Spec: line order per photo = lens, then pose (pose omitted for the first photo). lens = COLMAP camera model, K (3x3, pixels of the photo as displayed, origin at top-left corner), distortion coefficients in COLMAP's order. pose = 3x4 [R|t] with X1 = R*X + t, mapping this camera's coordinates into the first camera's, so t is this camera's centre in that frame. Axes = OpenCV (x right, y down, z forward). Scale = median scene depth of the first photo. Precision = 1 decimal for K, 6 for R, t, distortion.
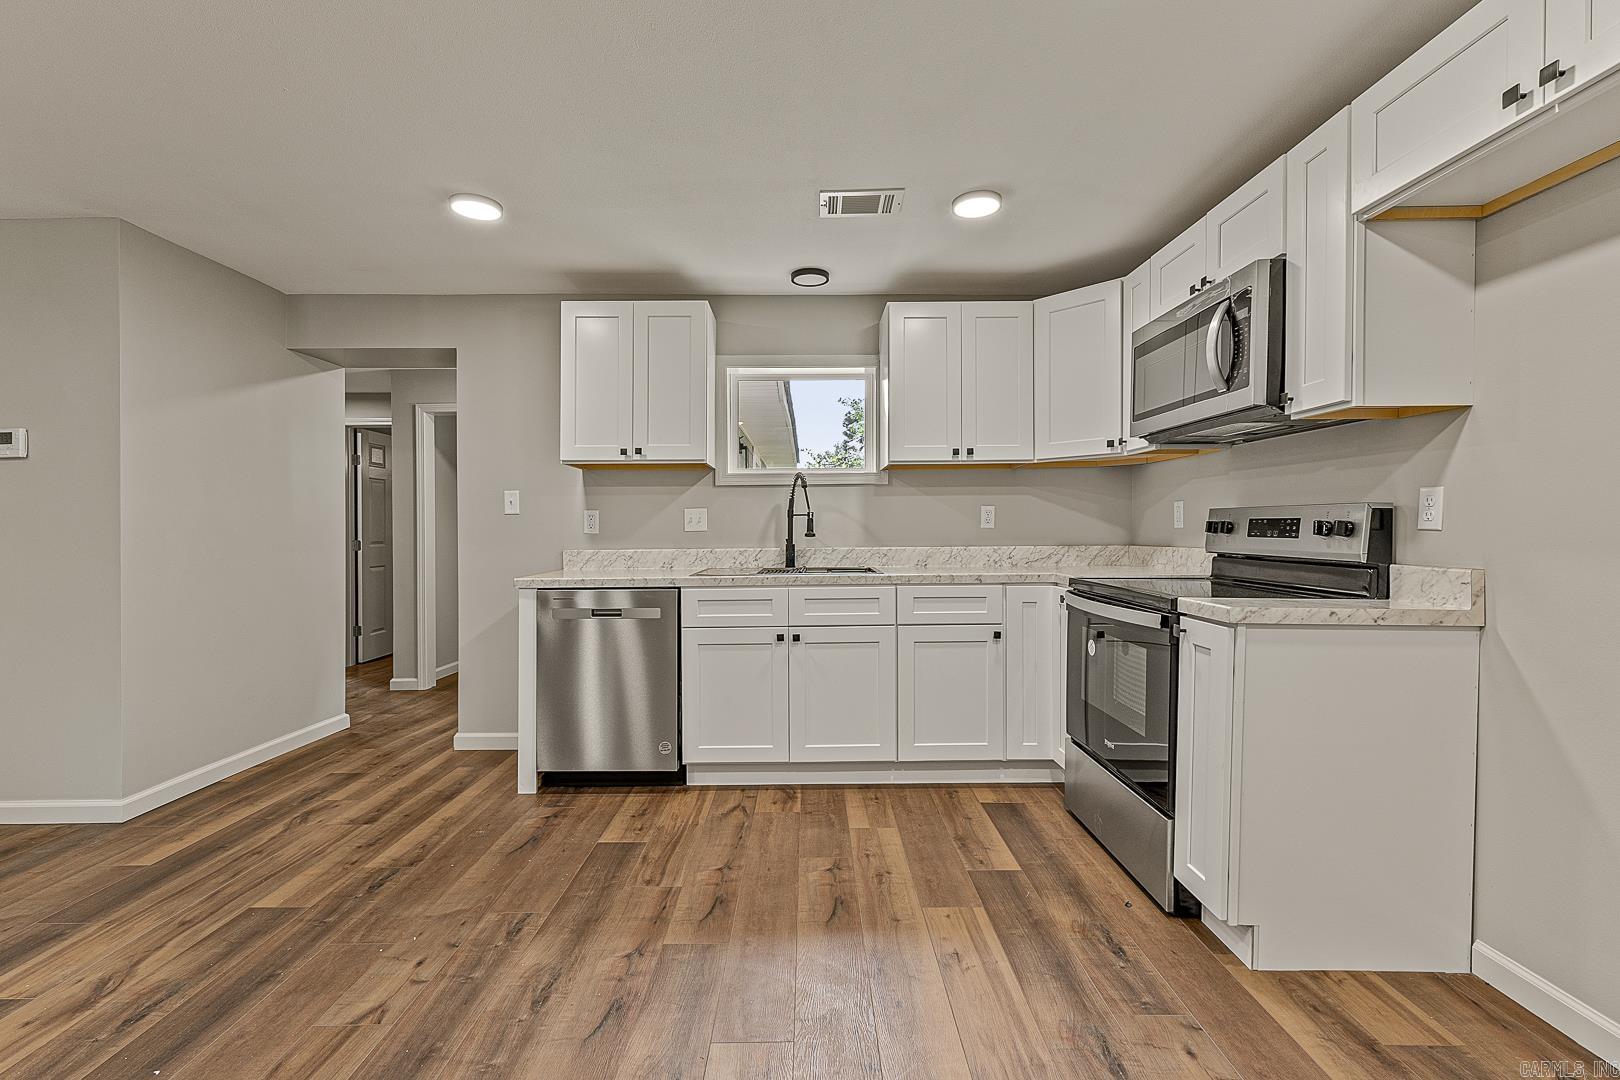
lens RADIAL K [[685.6, 0, 813.0], [0, 685.6, 522.5], [0, 0, 1]] dist [-0.002399, 0.001750]
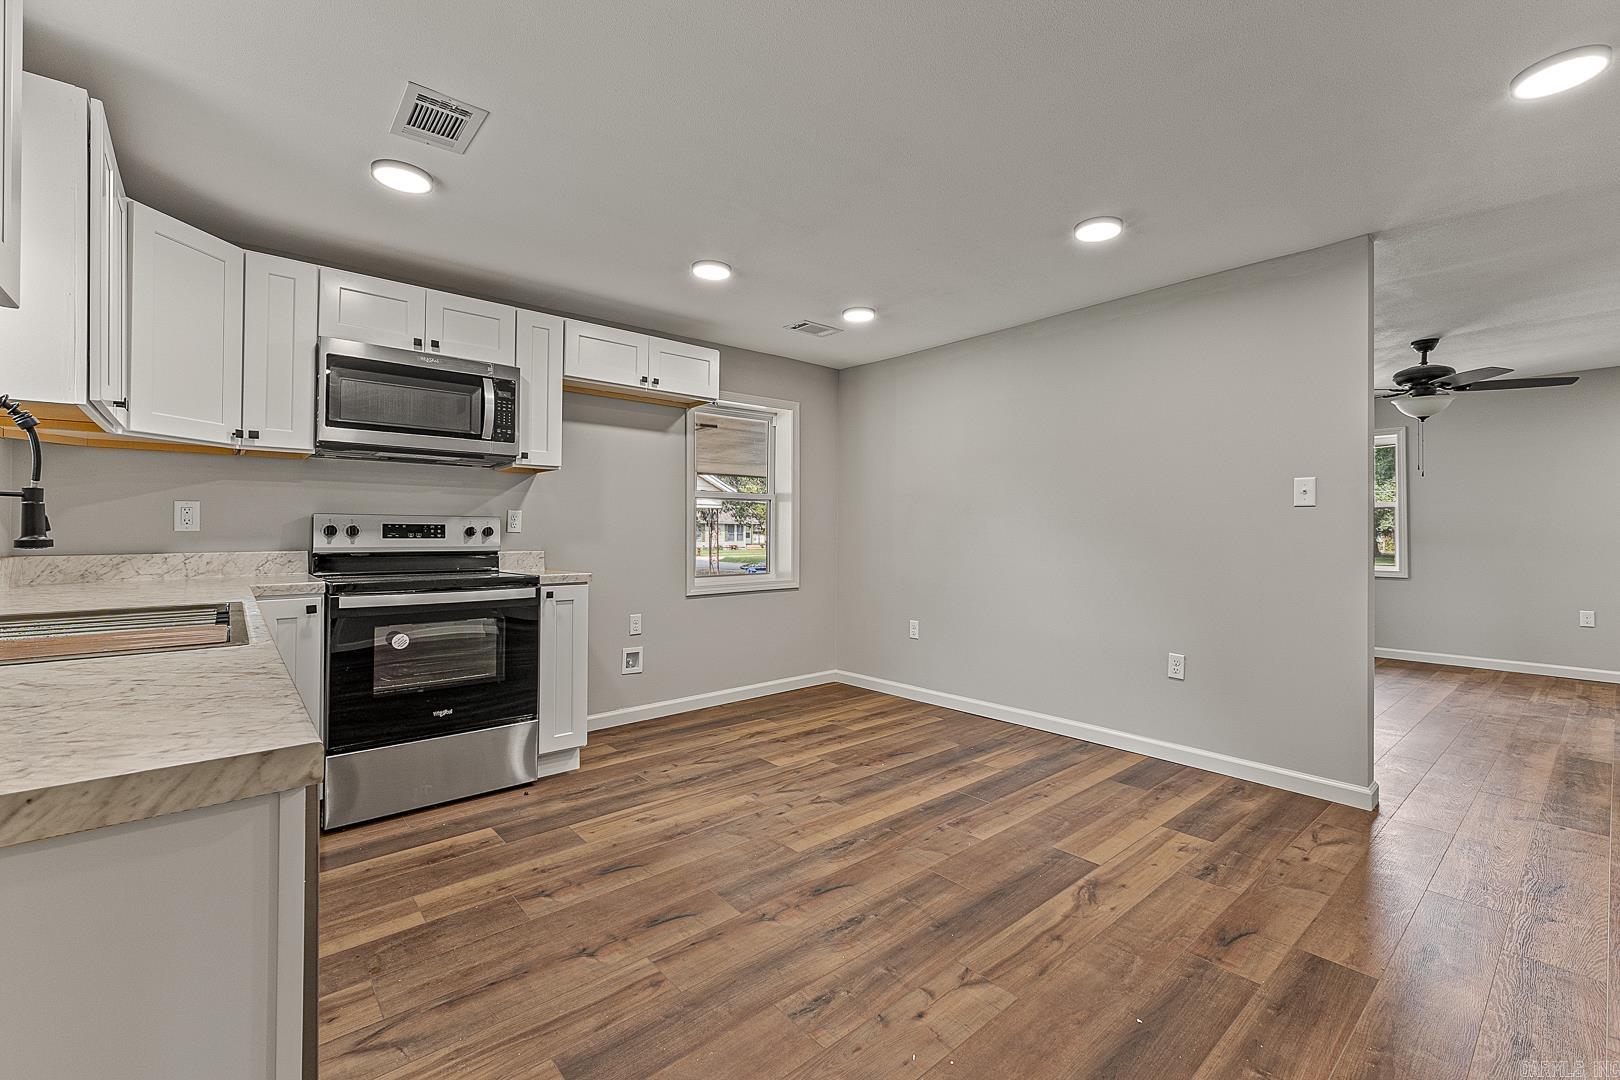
lens RADIAL K [[685.6, 0, 805.0], [0, 685.6, 519.5], [0, 0, 1]] dist [-0.002399, 0.001750]
pose [[-0.637276, 0.018218, 0.770420, -0.799687], [-0.003206, 0.999649, -0.026290, 0.016287], [-0.770629, -0.019224, -0.636994, 1.152512]]
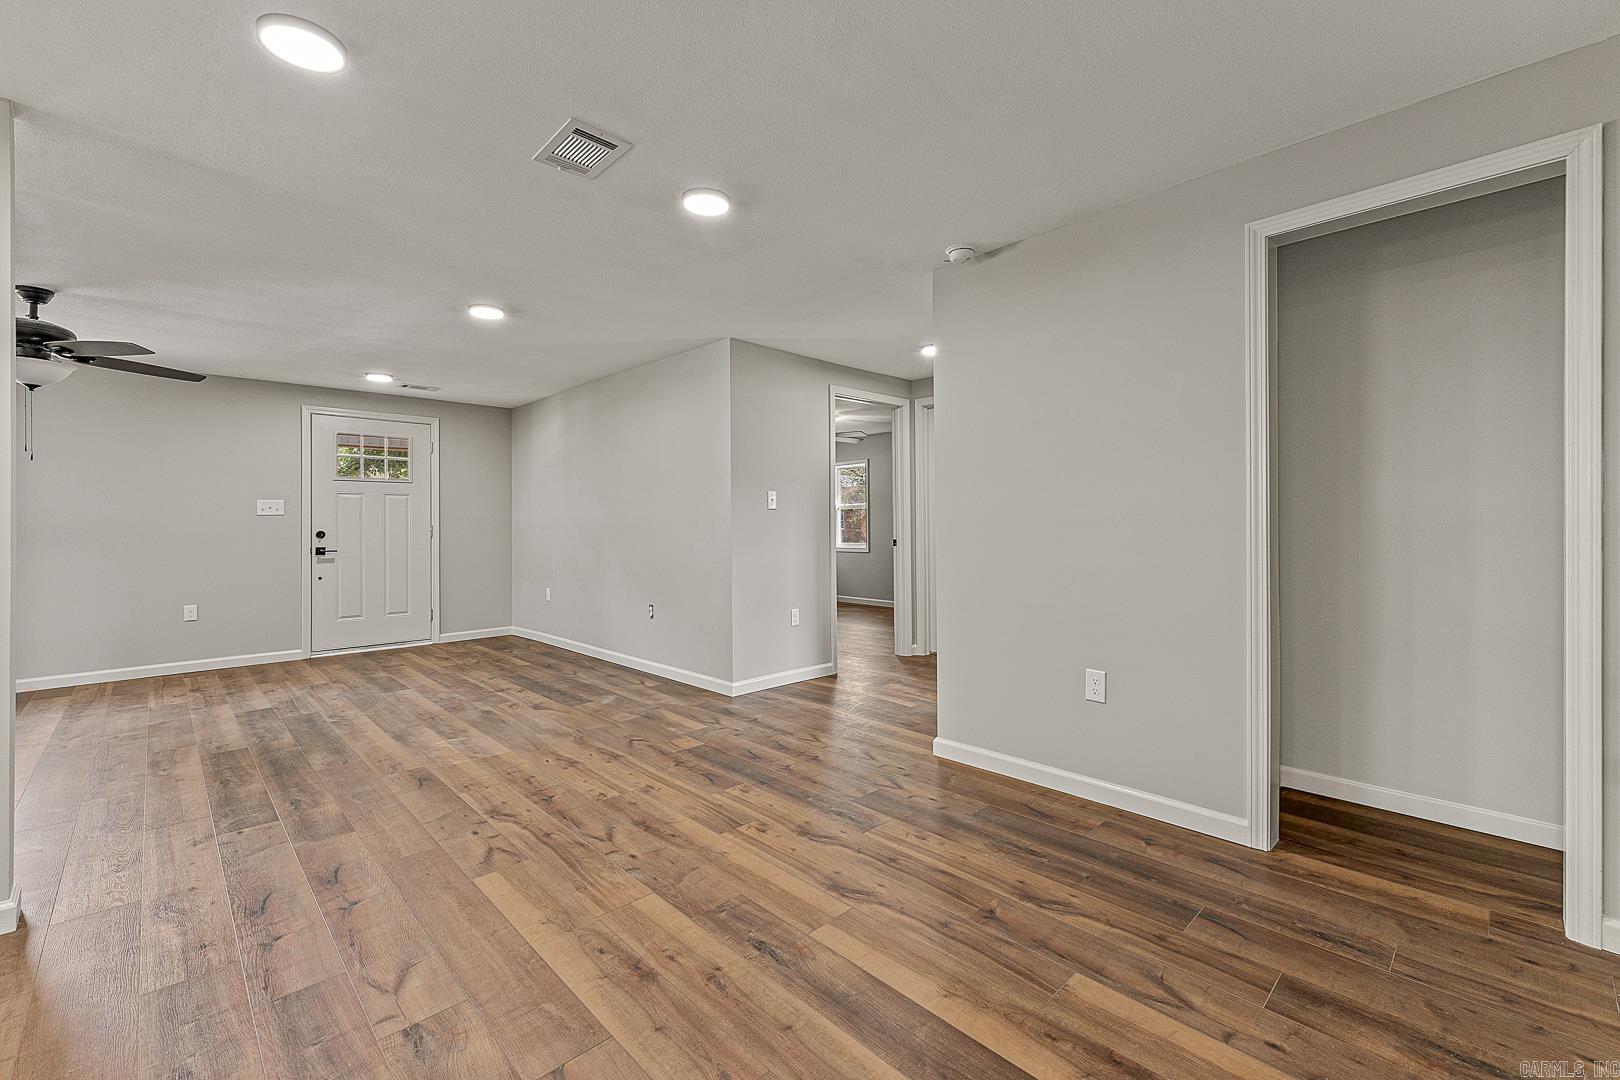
lens RADIAL K [[685.6, 0, 841.5], [0, 685.6, 526.8], [0, 0, 1]] dist [-0.002399, 0.001750]
pose [[-0.713712, 0.017057, -0.700232, -0.661290], [0.018598, 0.999812, 0.005398, 0.011578], [0.700193, -0.009171, -0.713895, 0.959561]]
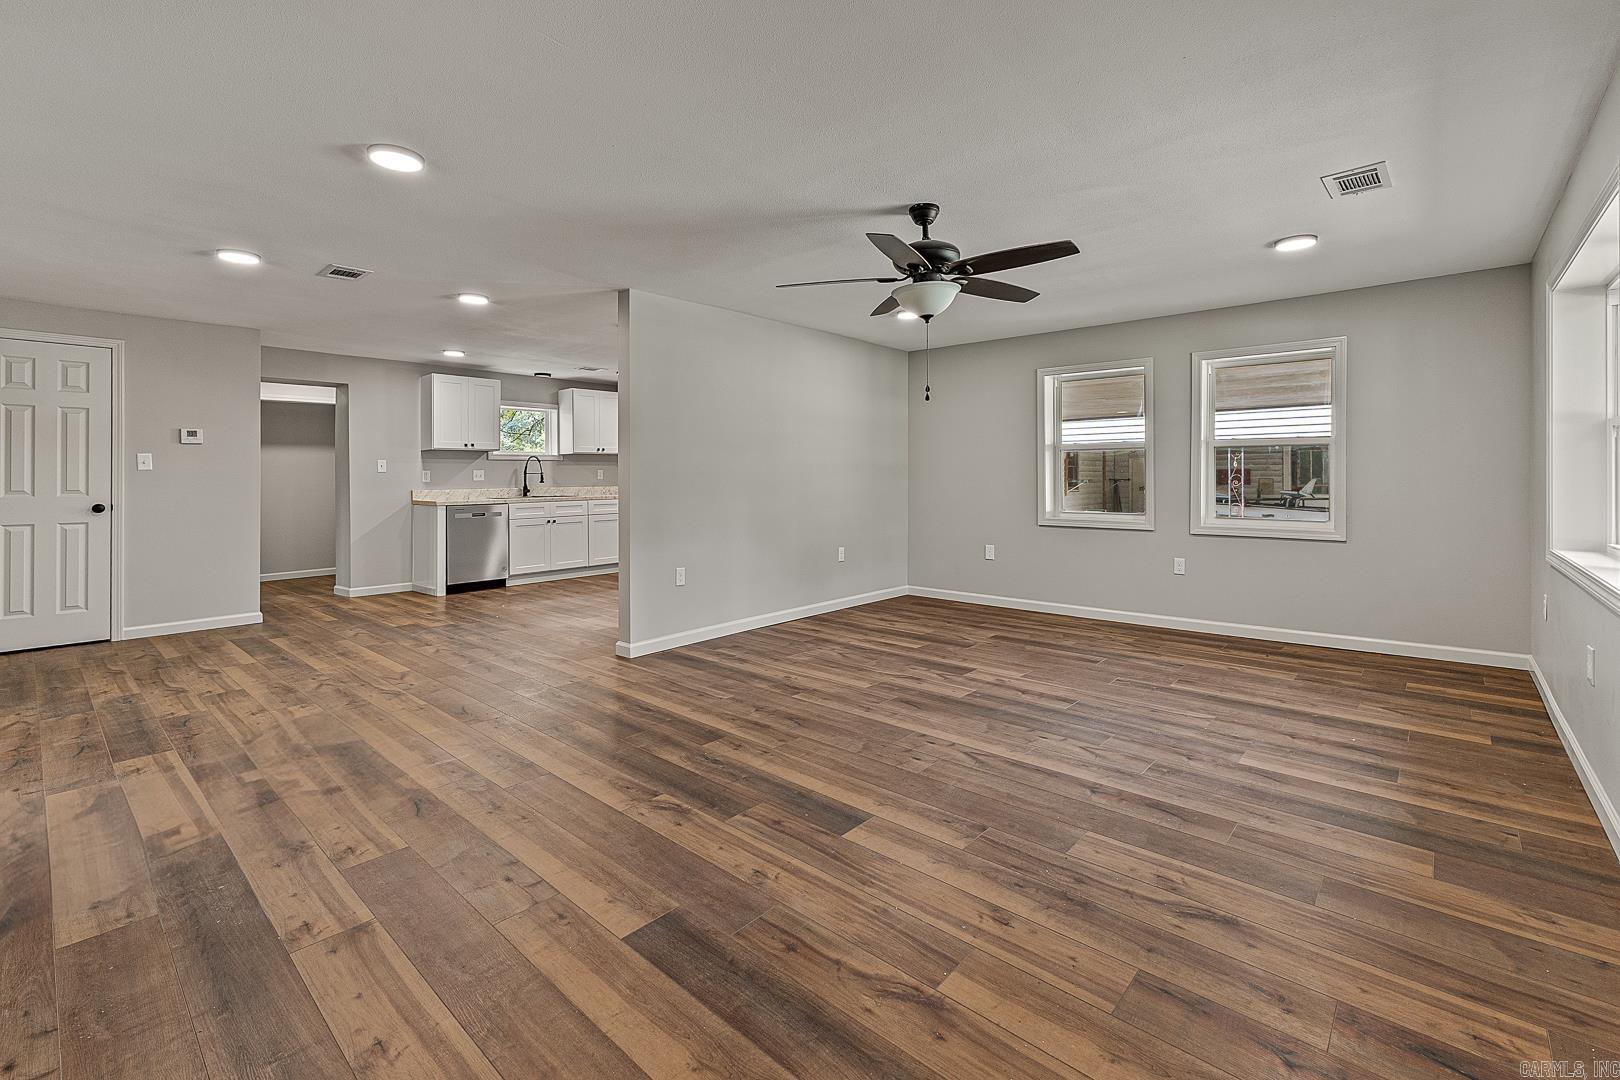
lens RADIAL K [[685.6, 0, 810.0], [0, 685.6, 478.0], [0, 0, 1]] dist [-0.002399, 0.001750]
pose [[0.666957, 0.000803, 0.745096, -1.475687], [-0.003378, 0.999992, 0.001946, -0.004321], [-0.745089, -0.003815, 0.666954, -1.637406]]
